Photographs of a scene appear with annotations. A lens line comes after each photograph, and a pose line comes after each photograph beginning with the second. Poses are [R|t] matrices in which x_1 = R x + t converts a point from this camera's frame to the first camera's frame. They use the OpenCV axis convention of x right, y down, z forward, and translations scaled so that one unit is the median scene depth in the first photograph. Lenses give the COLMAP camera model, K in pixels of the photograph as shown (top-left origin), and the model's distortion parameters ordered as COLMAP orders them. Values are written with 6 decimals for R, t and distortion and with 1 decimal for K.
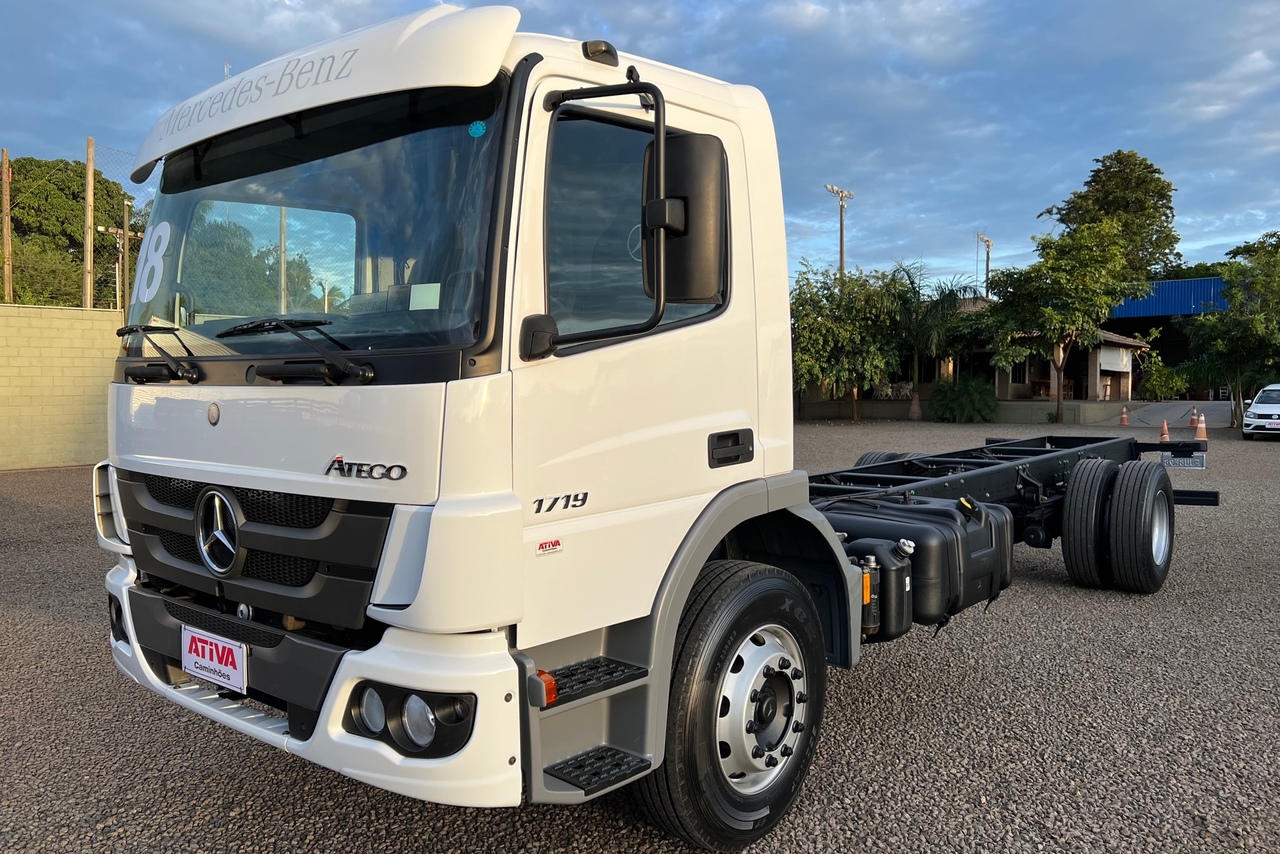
lens RADIAL K [[941.1, 0, 636.7], [0, 941.1, 417.3], [0, 0, 1]] dist [-0.003850, -0.006269]
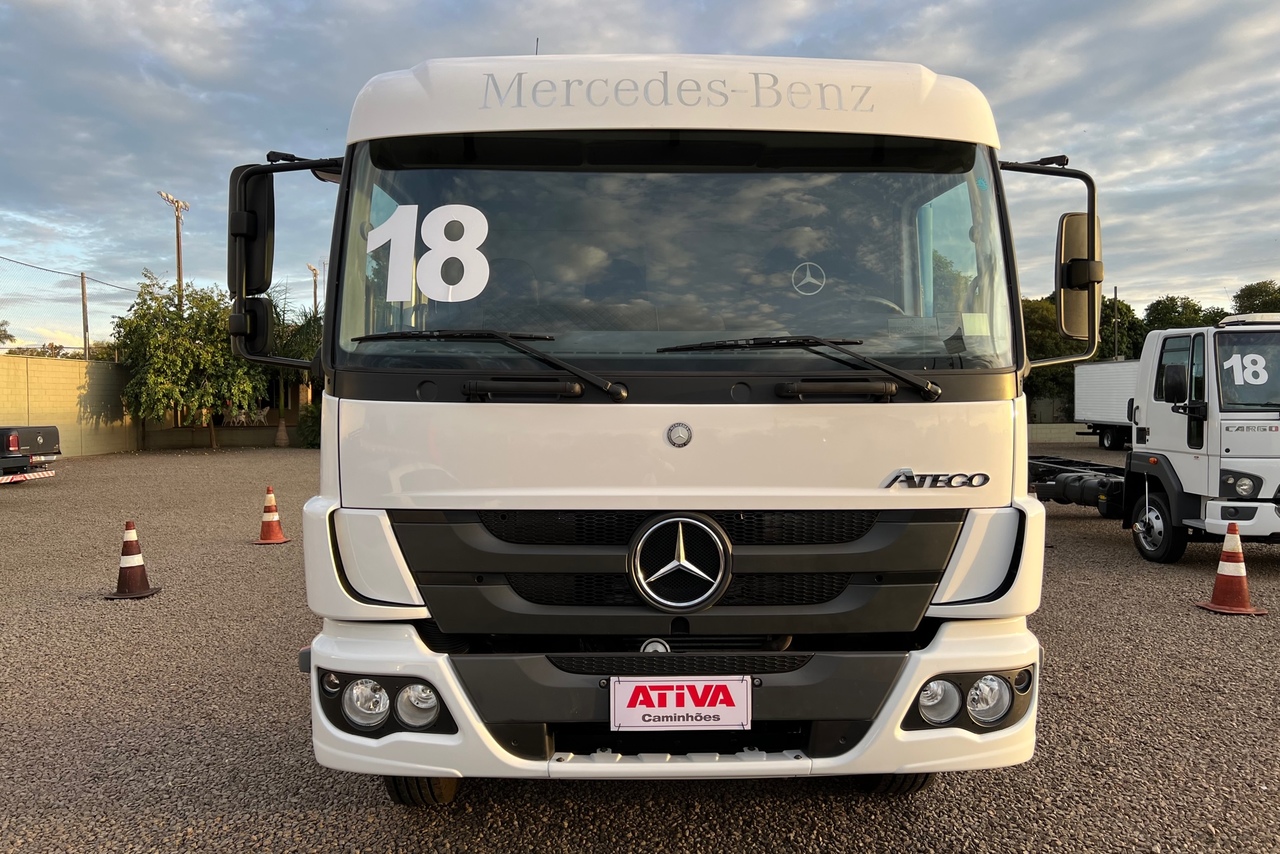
lens RADIAL K [[941.1, 0, 636.0], [0, 941.1, 432.1], [0, 0, 1]] dist [-0.003850, -0.006269]
pose [[0.762839, -0.011416, 0.646487, -1.111297], [0.019403, 0.999798, -0.005240, -0.000802], [-0.646297, 0.016541, 0.762907, 0.348915]]
